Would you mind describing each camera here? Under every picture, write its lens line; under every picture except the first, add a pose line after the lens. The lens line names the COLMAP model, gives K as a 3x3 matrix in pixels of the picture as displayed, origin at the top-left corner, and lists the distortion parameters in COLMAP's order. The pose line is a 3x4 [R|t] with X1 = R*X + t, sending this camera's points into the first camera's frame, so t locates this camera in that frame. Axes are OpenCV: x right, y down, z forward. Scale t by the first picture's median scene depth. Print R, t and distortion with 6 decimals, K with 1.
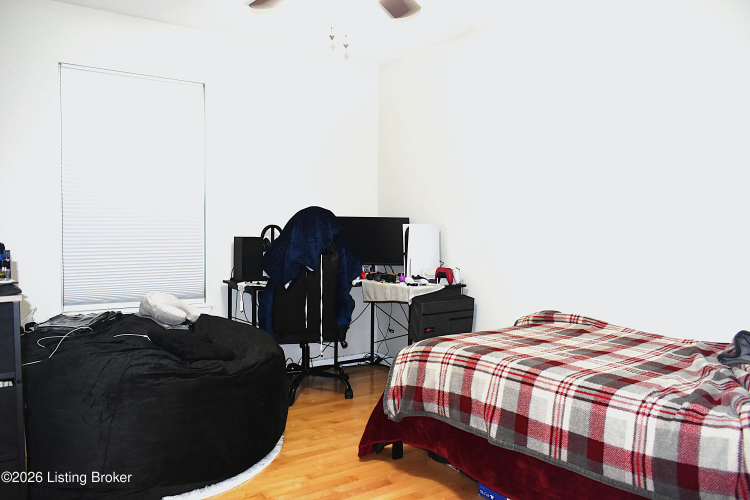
lens RADIAL K [[576.6, 0, 375.0], [0, 576.6, 250.0], [0, 0, 1]] dist [-0.022091, 0.013343]
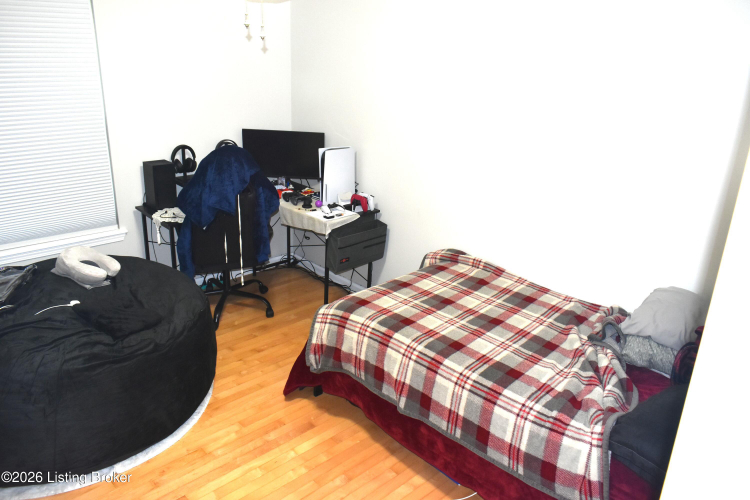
lens RADIAL K [[576.6, 0, 375.0], [0, 576.6, 250.0], [0, 0, 1]] dist [-0.022091, 0.013343]
pose [[0.987720, -0.023885, 0.154401, -0.021633], [-0.026076, 0.949183, 0.313642, -0.307189], [-0.154046, -0.313817, 0.936904, -0.004067]]
